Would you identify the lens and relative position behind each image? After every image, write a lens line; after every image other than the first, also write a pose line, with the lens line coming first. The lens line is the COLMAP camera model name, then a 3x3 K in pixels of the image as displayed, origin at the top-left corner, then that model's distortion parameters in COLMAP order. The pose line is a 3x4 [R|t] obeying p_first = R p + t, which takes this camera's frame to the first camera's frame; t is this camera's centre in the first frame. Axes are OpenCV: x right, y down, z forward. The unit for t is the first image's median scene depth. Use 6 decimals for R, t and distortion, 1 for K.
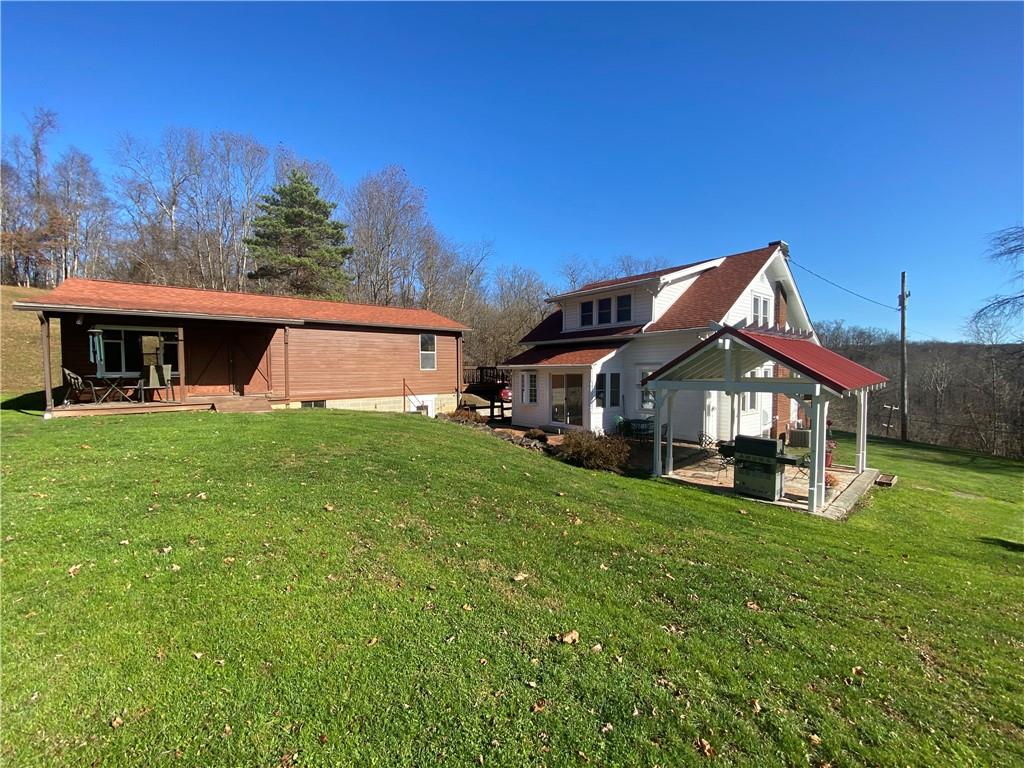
lens RADIAL K [[410.9, 0, 509.4], [0, 410.9, 383.0], [0, 0, 1]] dist [-0.000945, -0.000081]
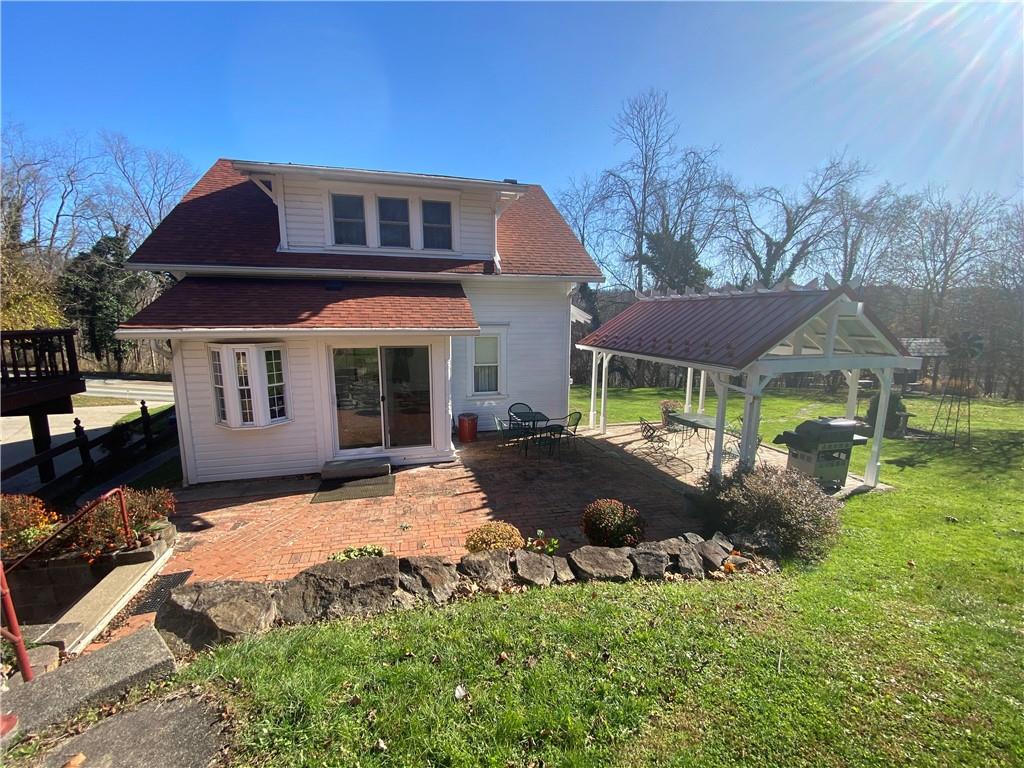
lens RADIAL K [[410.9, 0, 511.7], [0, 410.9, 382.7], [0, 0, 1]] dist [-0.000945, -0.000081]
pose [[0.428880, -0.141839, 0.892157, -0.212220], [0.027027, 0.989169, 0.144270, -0.042176], [-0.902957, -0.037763, 0.428068, 0.624947]]
